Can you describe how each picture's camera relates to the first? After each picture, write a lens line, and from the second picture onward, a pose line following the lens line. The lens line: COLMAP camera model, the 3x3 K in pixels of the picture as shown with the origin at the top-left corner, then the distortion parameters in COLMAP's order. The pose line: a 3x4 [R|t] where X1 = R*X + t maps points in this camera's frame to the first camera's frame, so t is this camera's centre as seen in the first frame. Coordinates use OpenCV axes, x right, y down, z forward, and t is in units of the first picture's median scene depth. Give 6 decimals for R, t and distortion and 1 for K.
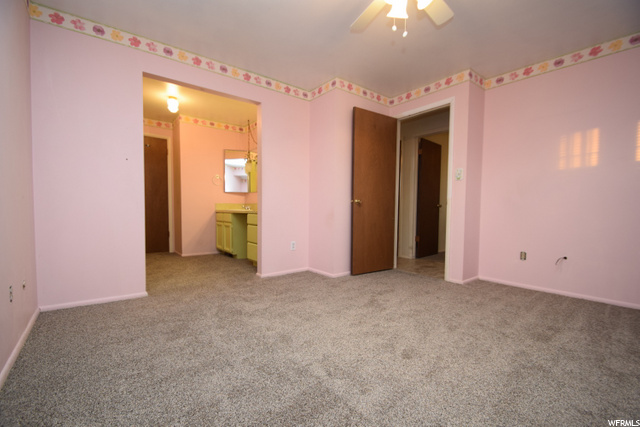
lens RADIAL K [[296.1, 0, 320.0], [0, 296.1, 213.5], [0, 0, 1]] dist [0.000010, -0.000263]
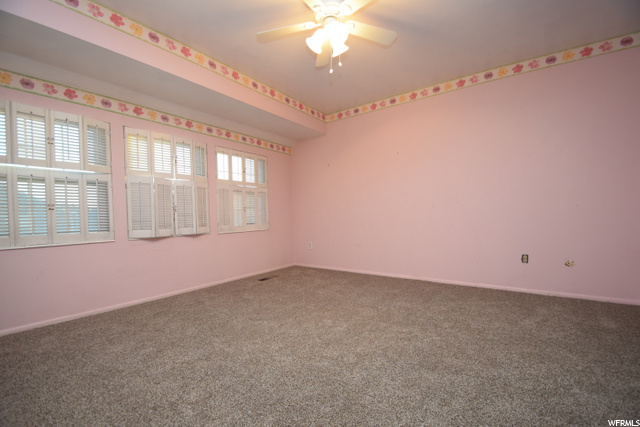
lens RADIAL K [[296.1, 0, 320.0], [0, 296.1, 213.5], [0, 0, 1]] dist [0.000010, -0.000263]
pose [[0.962233, -0.034722, 0.270005, -0.113574], [0.042578, 0.998822, -0.023291, -0.005752], [-0.268878, 0.033908, 0.962577, 0.145253]]
